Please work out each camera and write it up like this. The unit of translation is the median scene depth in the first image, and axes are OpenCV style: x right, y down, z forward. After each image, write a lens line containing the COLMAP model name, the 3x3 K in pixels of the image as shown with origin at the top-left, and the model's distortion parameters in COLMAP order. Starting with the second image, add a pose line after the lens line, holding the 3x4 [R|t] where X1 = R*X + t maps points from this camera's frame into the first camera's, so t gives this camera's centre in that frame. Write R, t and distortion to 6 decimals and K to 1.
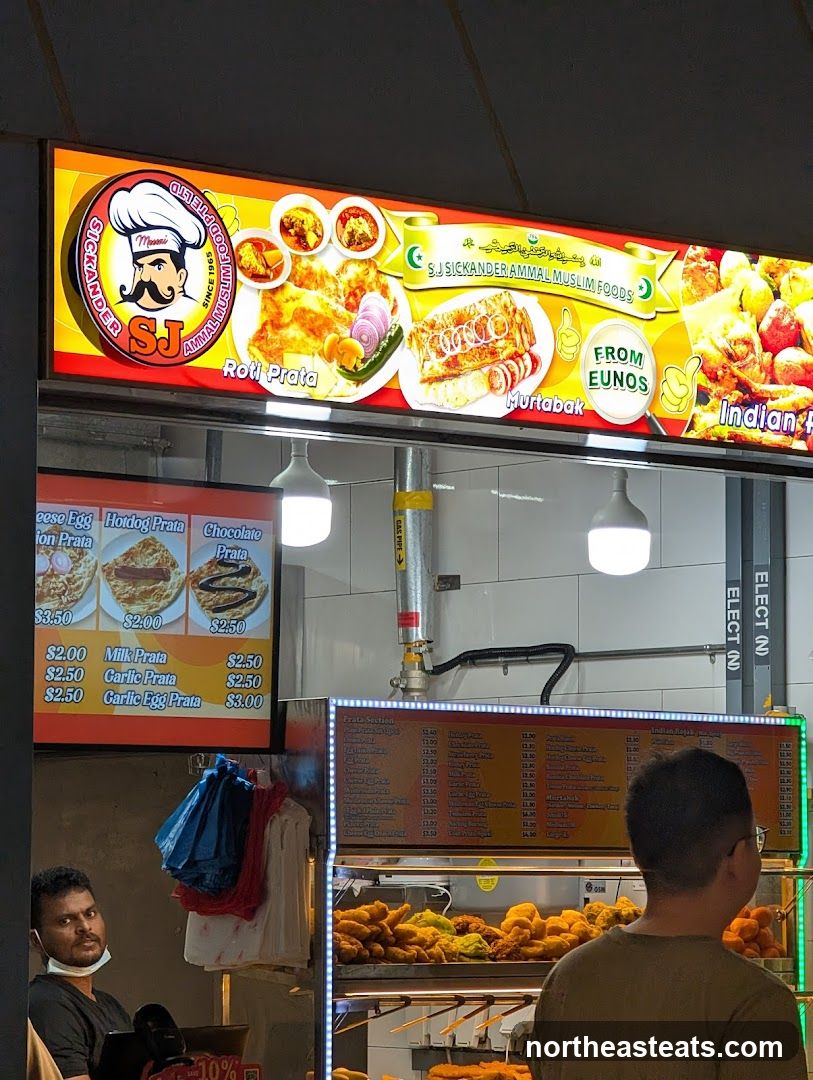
lens RADIAL K [[3408.1, 0, 406.5], [0, 3408.1, 540.0], [0, 0, 1]] dist [-0.141516, -3.903156]
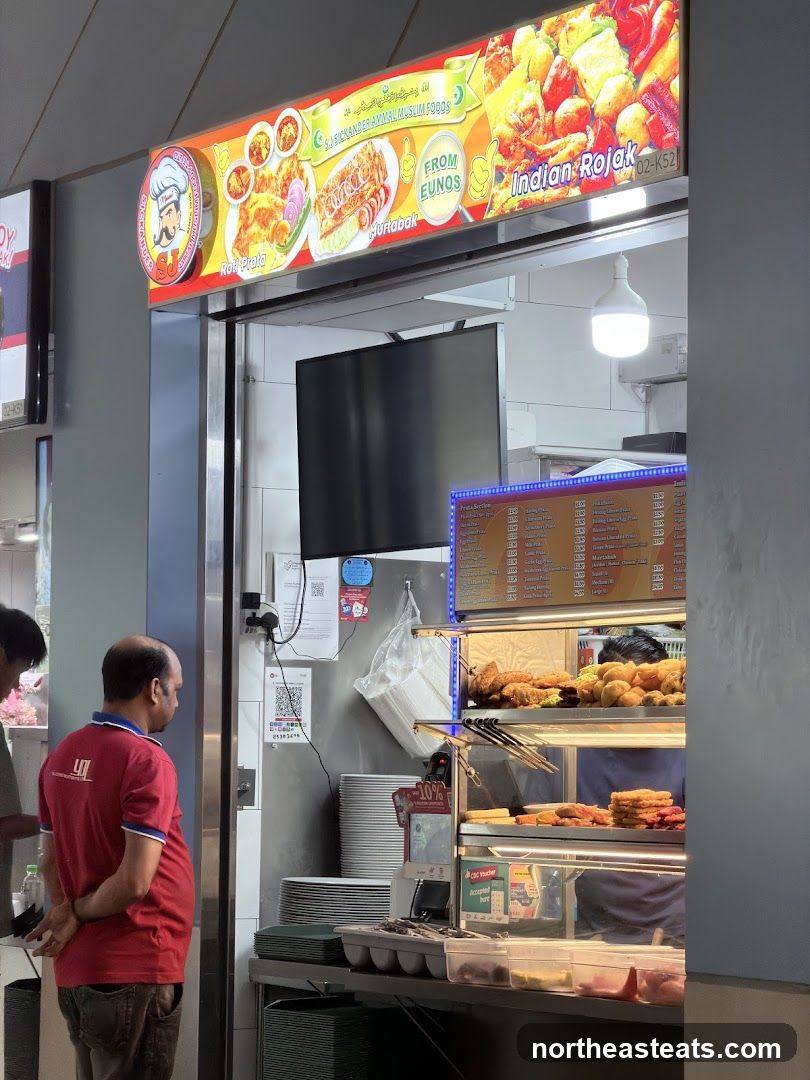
lens RADIAL K [[3408.1, 0, 405.0], [0, 3408.1, 540.0], [0, 0, 1]] dist [-0.141516, -3.903156]
pose [[-0.131785, -0.070730, -0.988752, 1.173925], [0.085476, 0.992925, -0.082421, 0.161507], [0.987586, -0.095376, -0.124806, 1.132819]]
